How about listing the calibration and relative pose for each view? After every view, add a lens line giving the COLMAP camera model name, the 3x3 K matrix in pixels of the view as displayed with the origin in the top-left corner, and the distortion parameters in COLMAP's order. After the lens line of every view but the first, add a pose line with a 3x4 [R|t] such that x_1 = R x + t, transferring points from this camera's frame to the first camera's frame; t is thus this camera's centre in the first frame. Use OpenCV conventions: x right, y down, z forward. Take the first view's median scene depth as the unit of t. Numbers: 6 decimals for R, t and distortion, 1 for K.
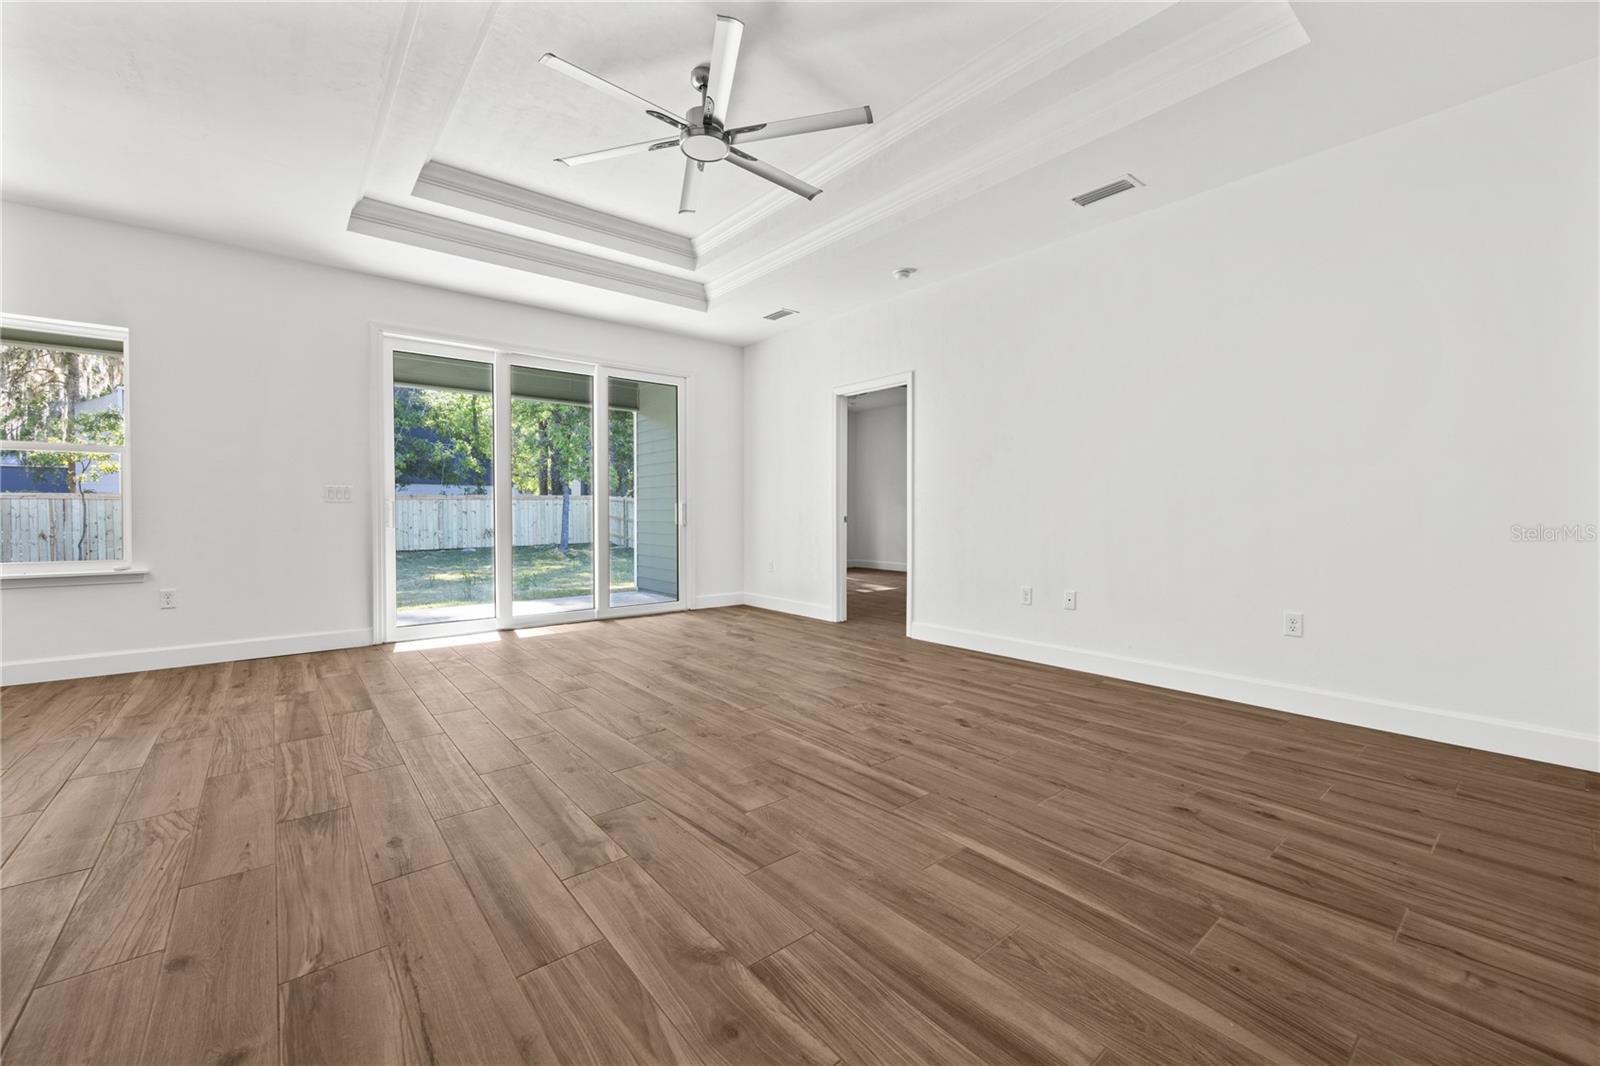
lens RADIAL K [[634.3, 0, 797.7], [0, 634.3, 527.5], [0, 0, 1]] dist [-0.006954, 0.000176]
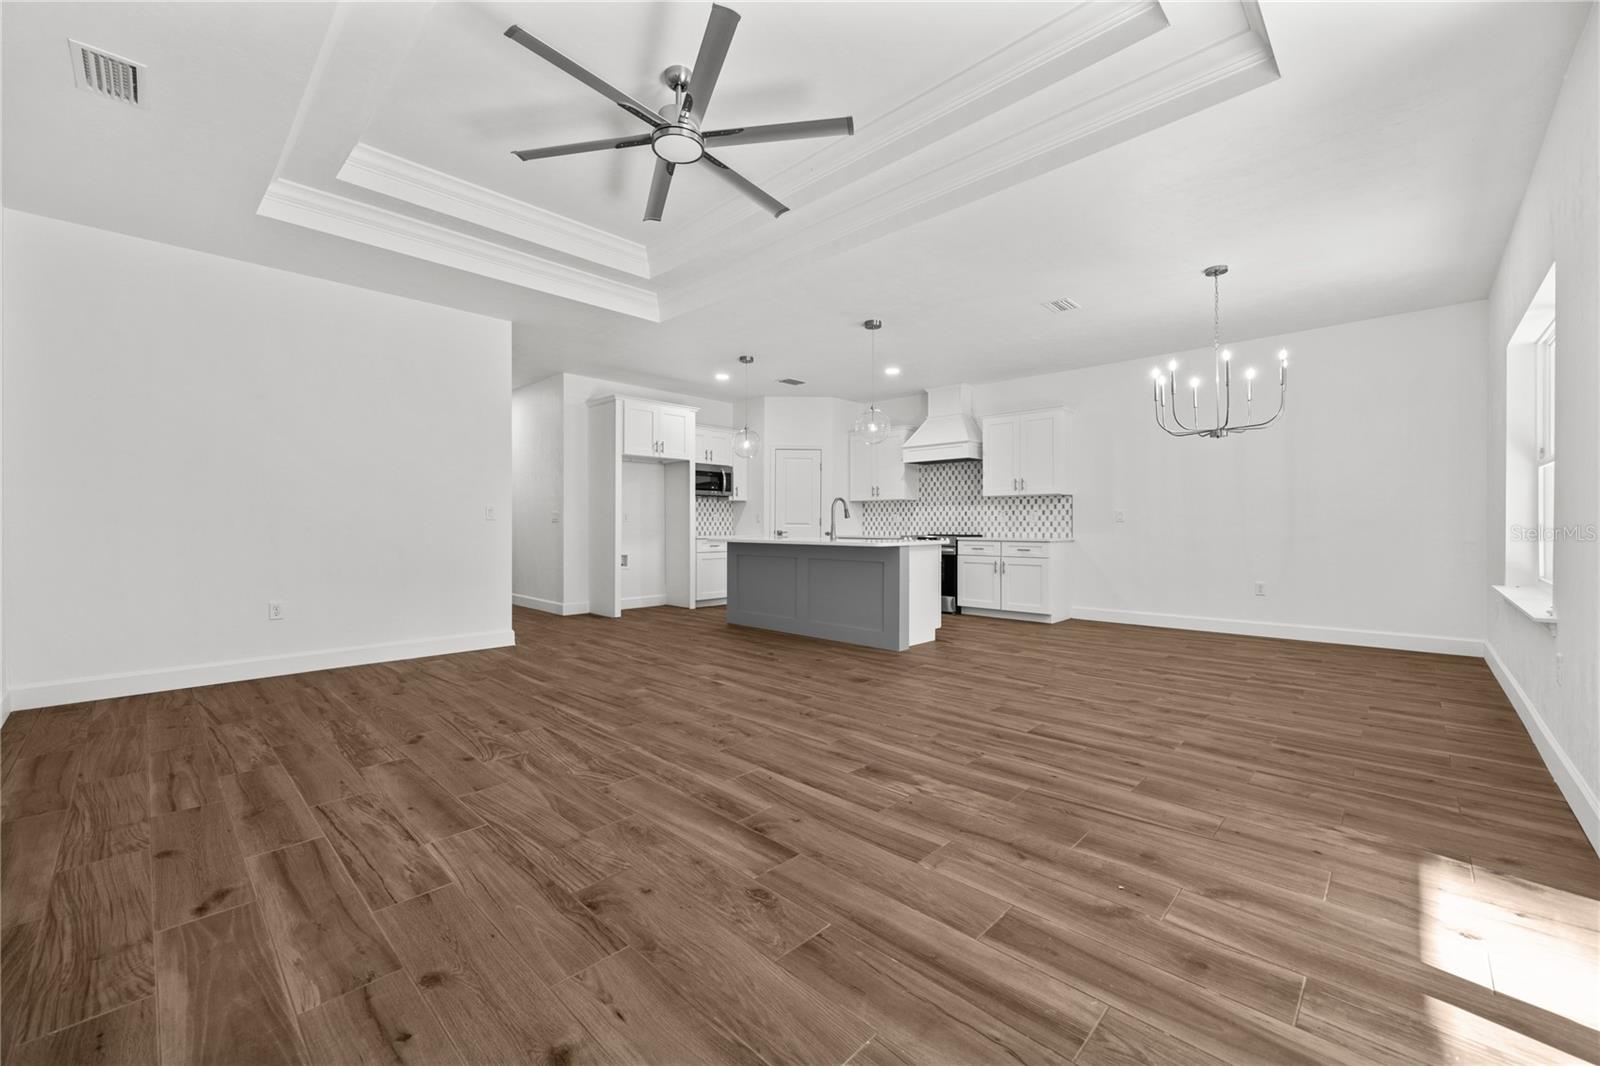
lens RADIAL K [[634.3, 0, 797.7], [0, 634.3, 527.5], [0, 0, 1]] dist [-0.006954, 0.000176]
pose [[-0.993563, -0.000491, -0.113284, -0.226831], [-0.003800, 0.999572, 0.028996, -0.058658], [0.113221, 0.029240, -0.993139, 2.067726]]
